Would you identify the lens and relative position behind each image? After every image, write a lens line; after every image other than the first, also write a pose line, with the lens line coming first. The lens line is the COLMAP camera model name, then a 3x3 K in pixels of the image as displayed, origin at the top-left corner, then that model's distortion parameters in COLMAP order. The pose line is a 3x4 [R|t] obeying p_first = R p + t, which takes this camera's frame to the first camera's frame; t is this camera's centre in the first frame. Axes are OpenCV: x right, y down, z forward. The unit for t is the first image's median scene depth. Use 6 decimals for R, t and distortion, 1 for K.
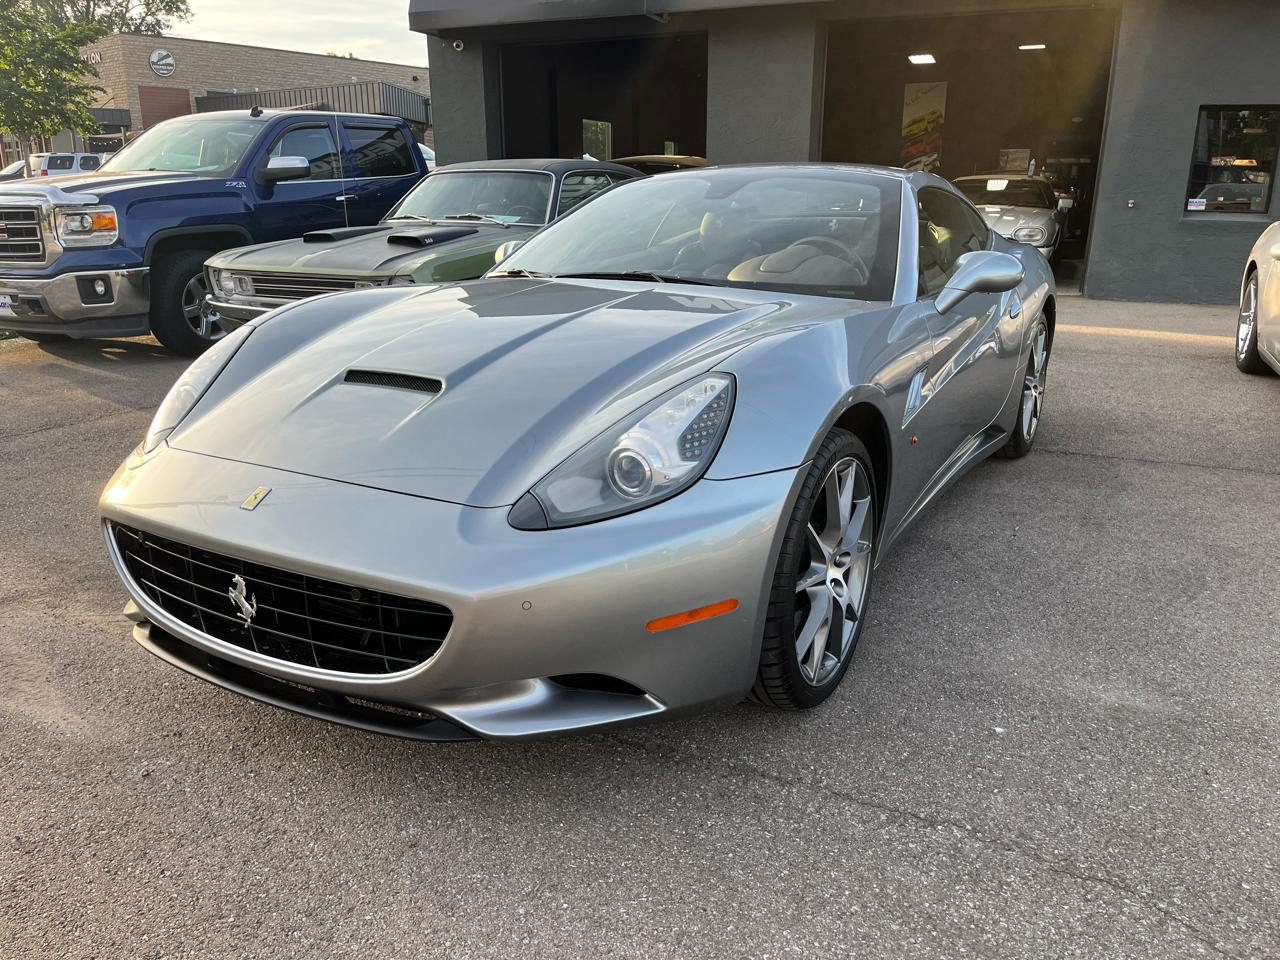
lens RADIAL K [[962.3, 0, 642.8], [0, 962.3, 478.8], [0, 0, 1]] dist [0.071913, -0.098150]
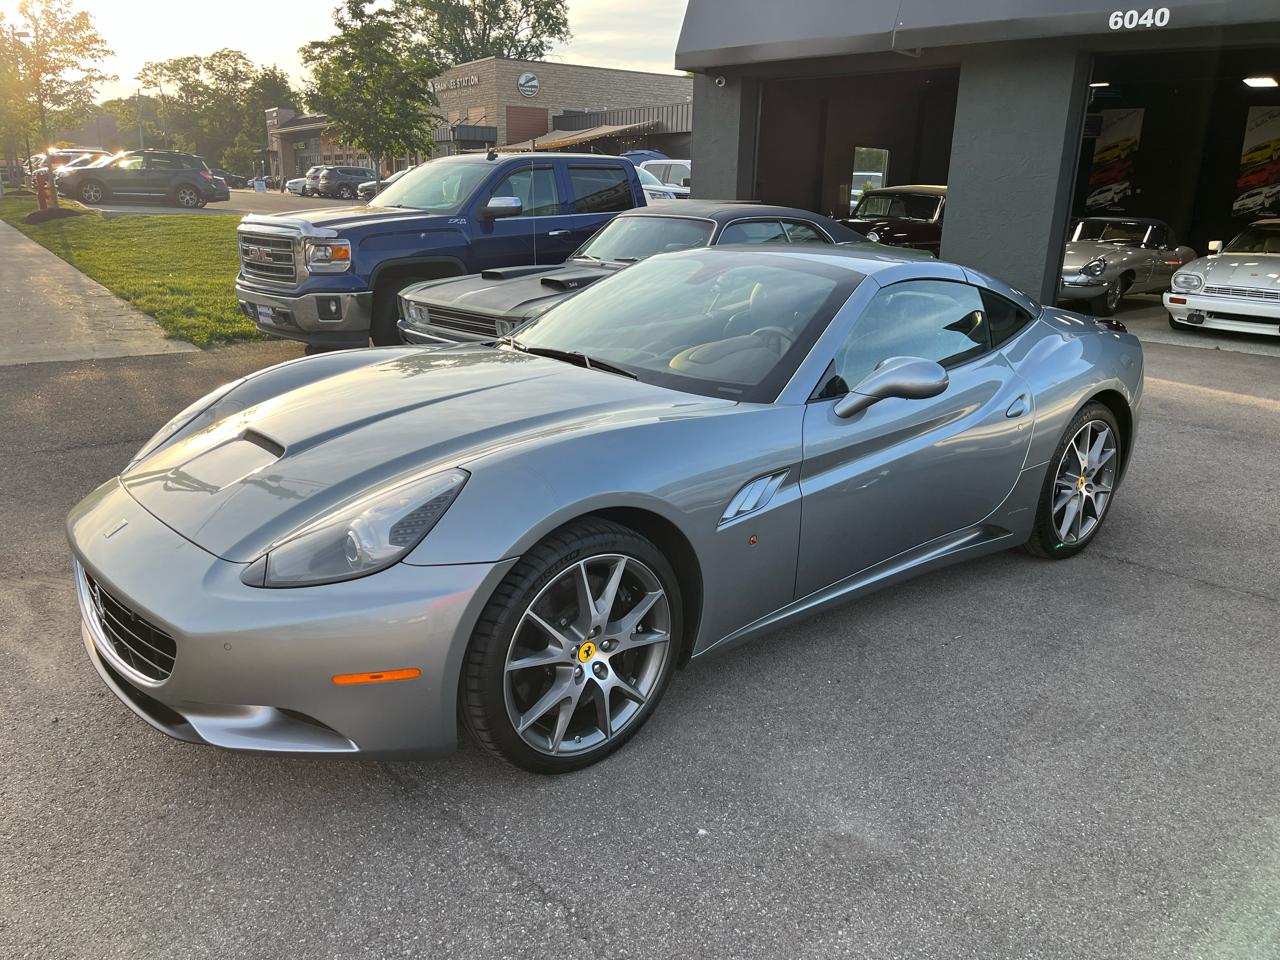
lens RADIAL K [[962.3, 0, 644.3], [0, 962.3, 475.9], [0, 0, 1]] dist [0.071913, -0.098150]
pose [[0.944821, 0.111914, -0.307877, 0.170916], [-0.115656, 0.993270, 0.006129, -0.036154], [0.306491, 0.029817, 0.951406, -0.009307]]
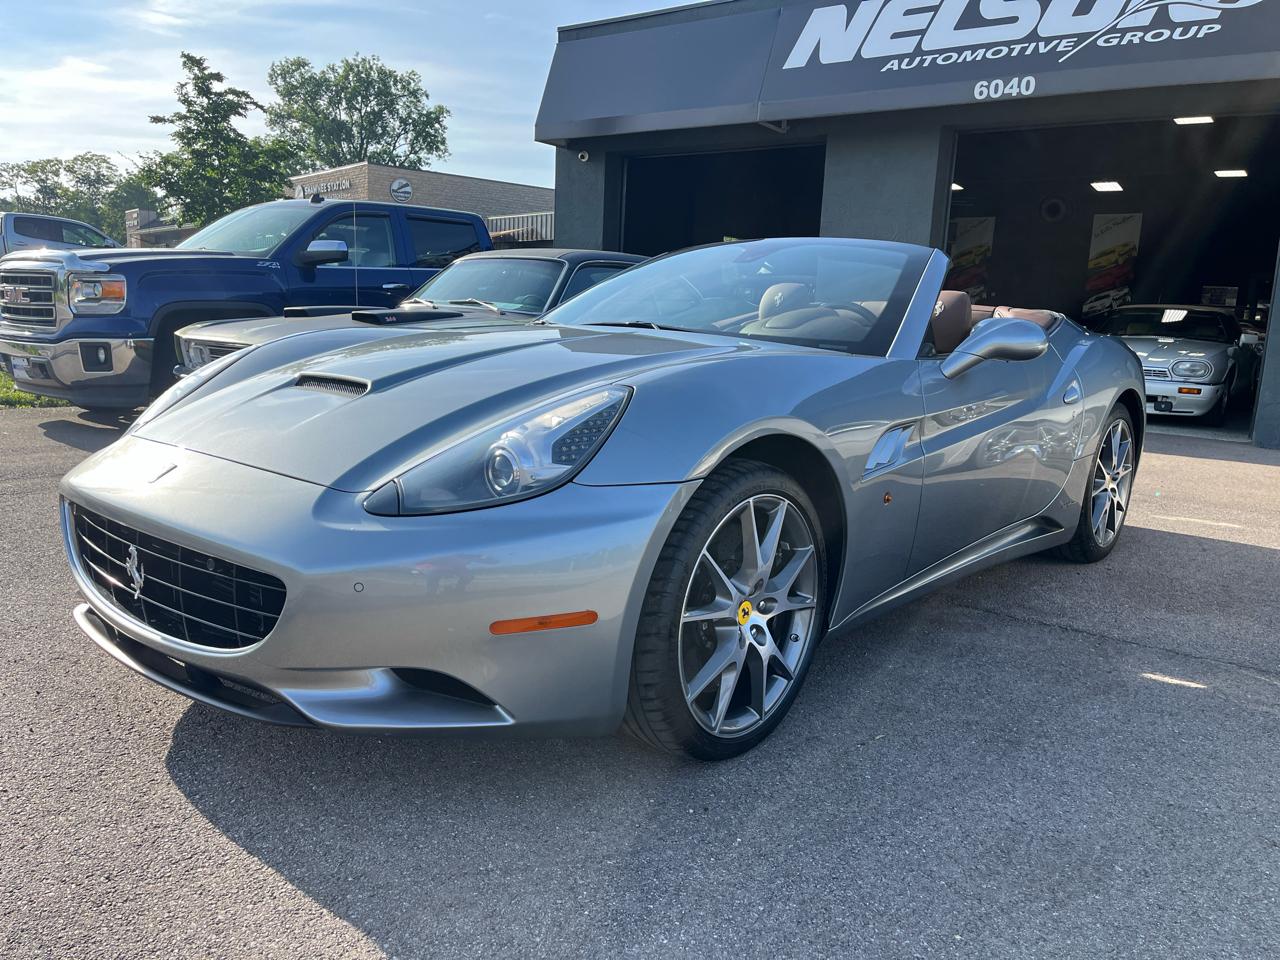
lens RADIAL K [[962.3, 0, 643.0], [0, 962.3, 483.8], [0, 0, 1]] dist [0.071913, -0.098150]
pose [[0.976752, 0.078250, -0.199579, 0.160771], [-0.101975, 0.988518, -0.111501, -0.012277], [0.188563, 0.129261, 0.973517, 0.141037]]
